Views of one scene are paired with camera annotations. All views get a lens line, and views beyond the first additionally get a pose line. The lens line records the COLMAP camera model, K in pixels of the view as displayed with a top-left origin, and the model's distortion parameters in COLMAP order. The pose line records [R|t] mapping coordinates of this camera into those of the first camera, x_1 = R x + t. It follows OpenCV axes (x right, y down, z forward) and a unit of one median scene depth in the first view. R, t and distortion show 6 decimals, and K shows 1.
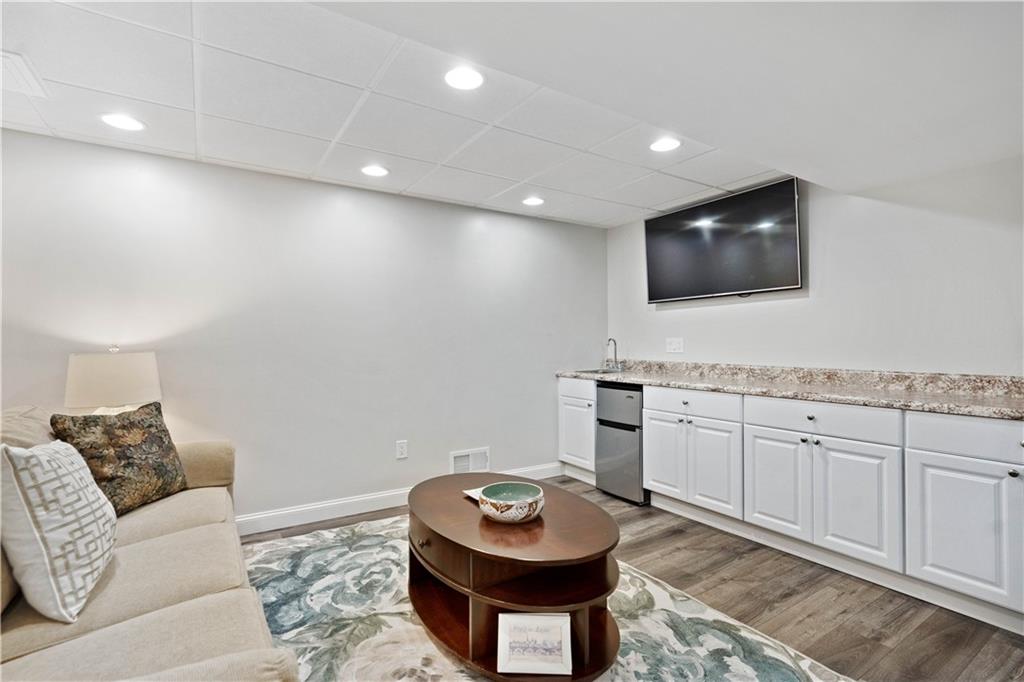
lens RADIAL K [[467.1, 0, 512.0], [0, 467.1, 341.0], [0, 0, 1]] dist [-0.000133, -0.000045]
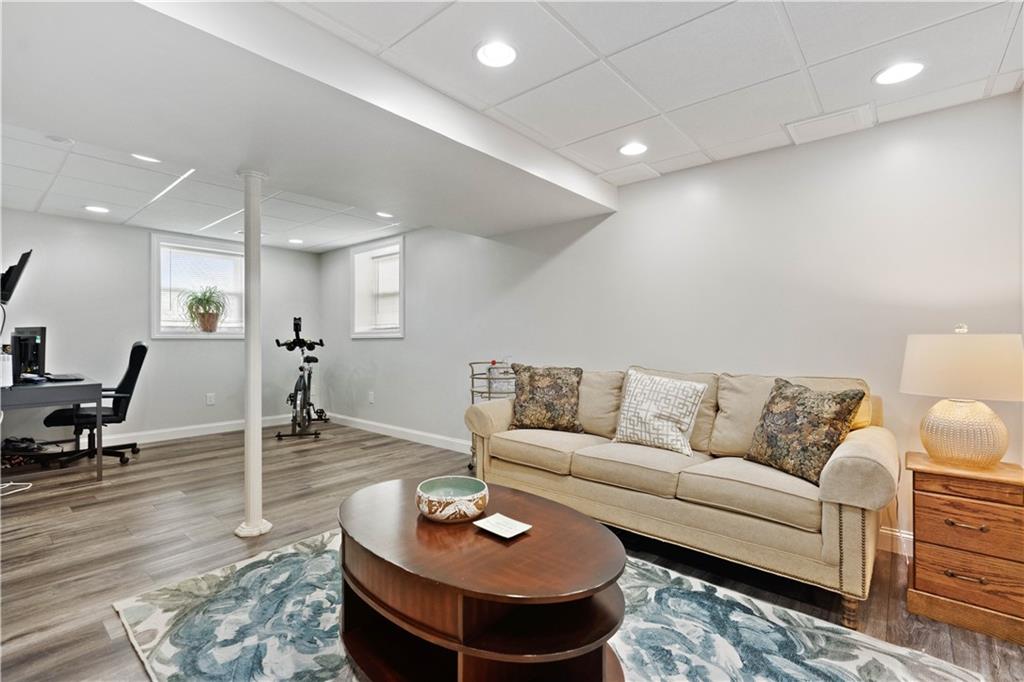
lens RADIAL K [[467.1, 0, 512.0], [0, 467.1, 341.0], [0, 0, 1]] dist [-0.000133, -0.000045]
pose [[-0.959378, 0.002280, -0.282116, 0.133699], [0.001714, 0.999996, 0.002254, 0.034874], [0.282120, 0.001678, -0.959378, 1.764263]]
